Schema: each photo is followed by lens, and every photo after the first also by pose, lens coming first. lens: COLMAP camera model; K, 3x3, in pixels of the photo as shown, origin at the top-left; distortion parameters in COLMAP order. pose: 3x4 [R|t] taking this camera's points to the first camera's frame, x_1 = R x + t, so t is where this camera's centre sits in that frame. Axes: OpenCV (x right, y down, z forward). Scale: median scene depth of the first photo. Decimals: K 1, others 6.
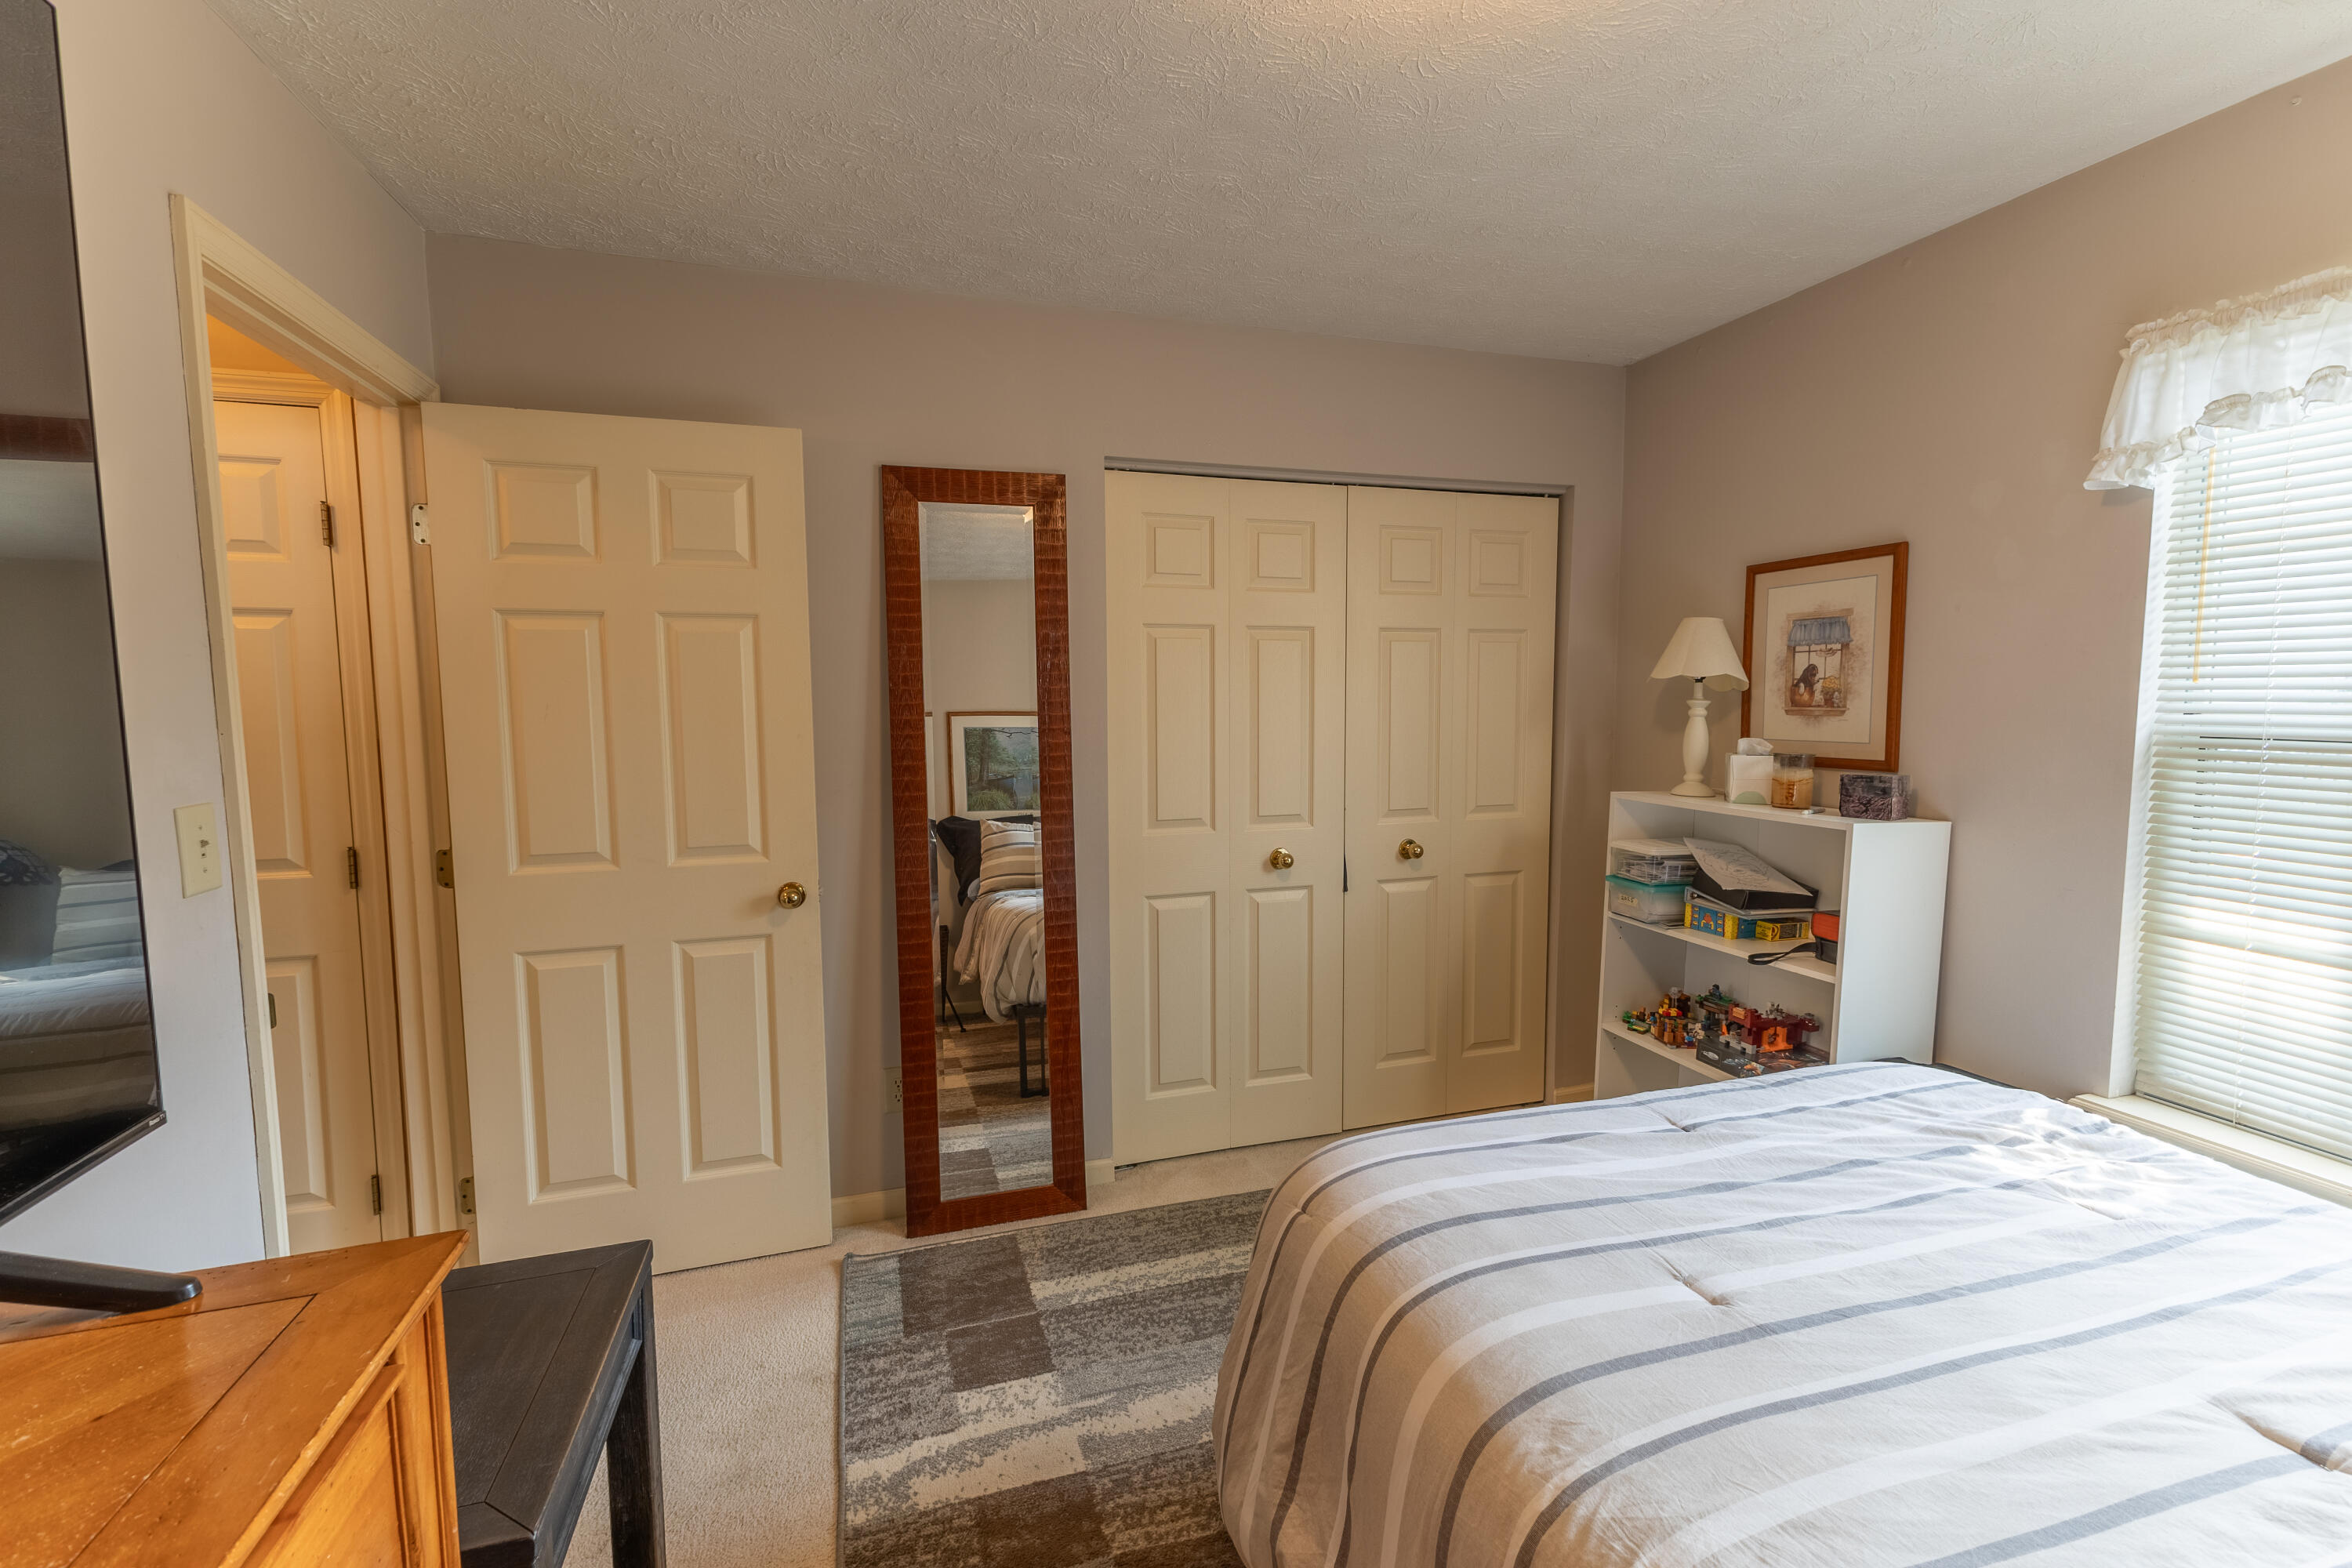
lens RADIAL K [[1012.3, 0, 1176.7], [0, 1012.3, 777.6], [0, 0, 1]] dist [0.011574, -0.000911]
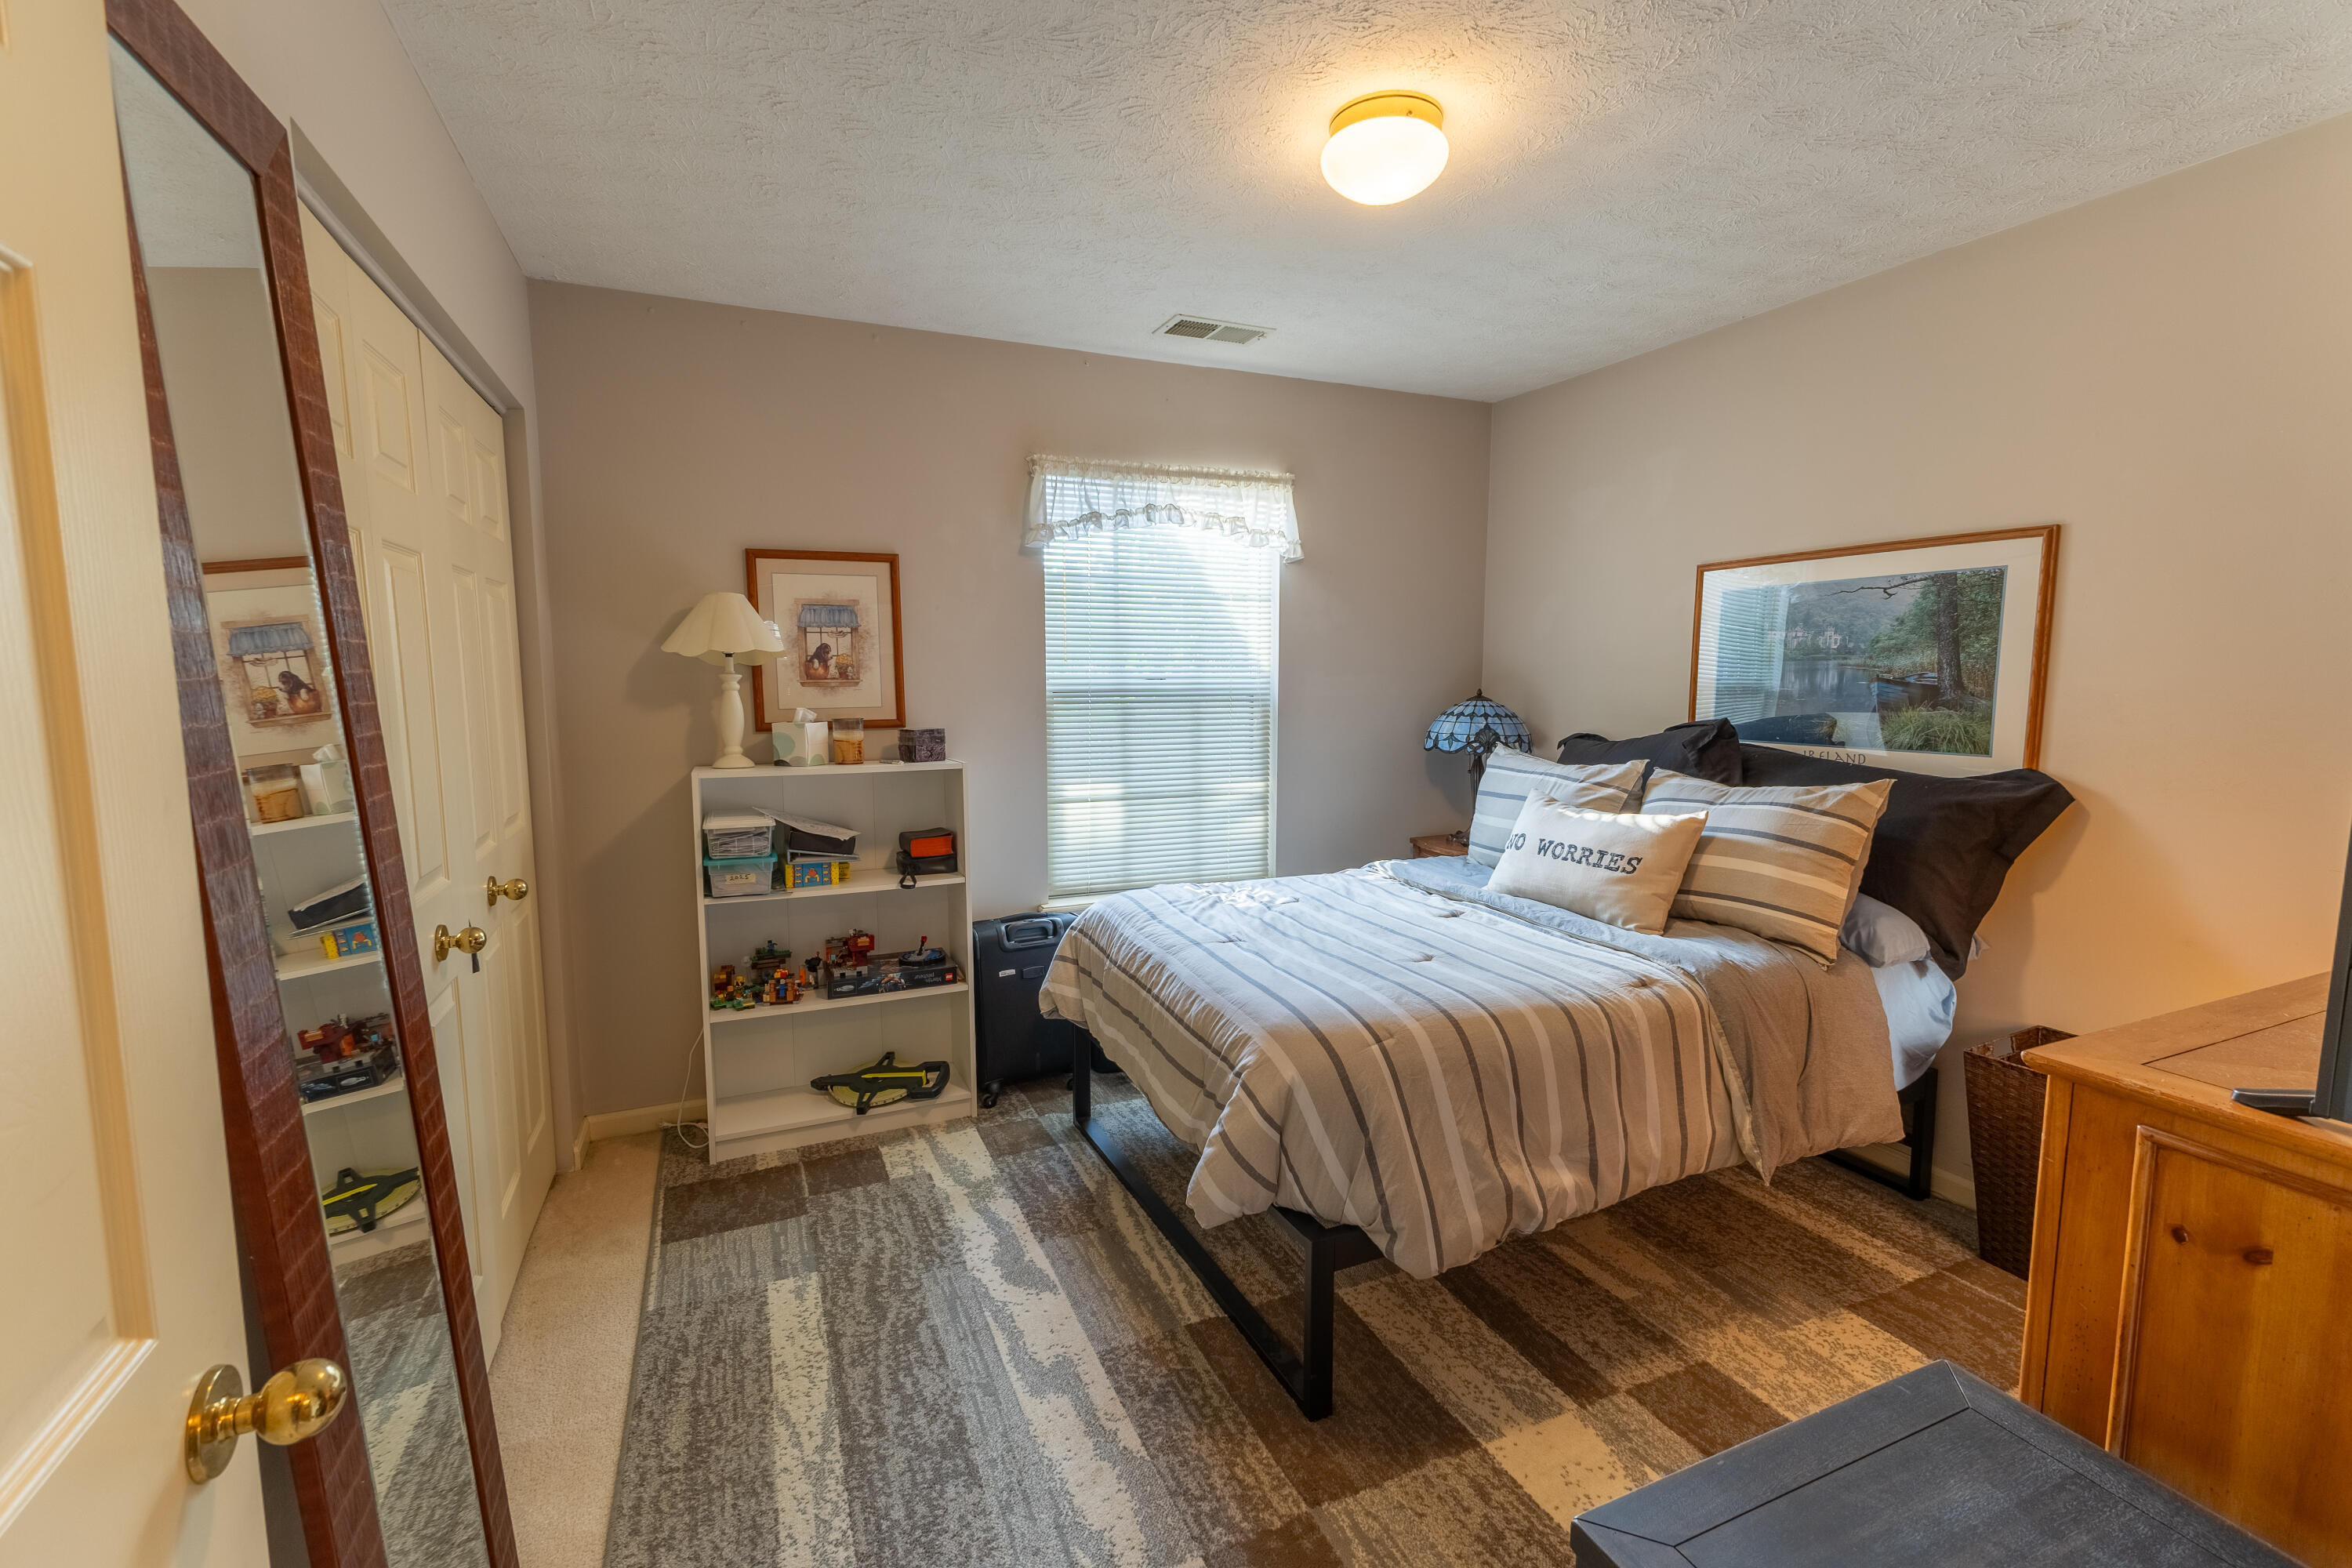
lens RADIAL K [[1012.3, 0, 1183.9], [0, 1012.3, 783.6], [0, 0, 1]] dist [0.011574, -0.000911]
pose [[-0.116832, -0.105612, 0.987520, -0.632963], [0.083879, 0.989728, 0.115772, -0.053359], [-0.989603, 0.096358, -0.106773, 0.754619]]
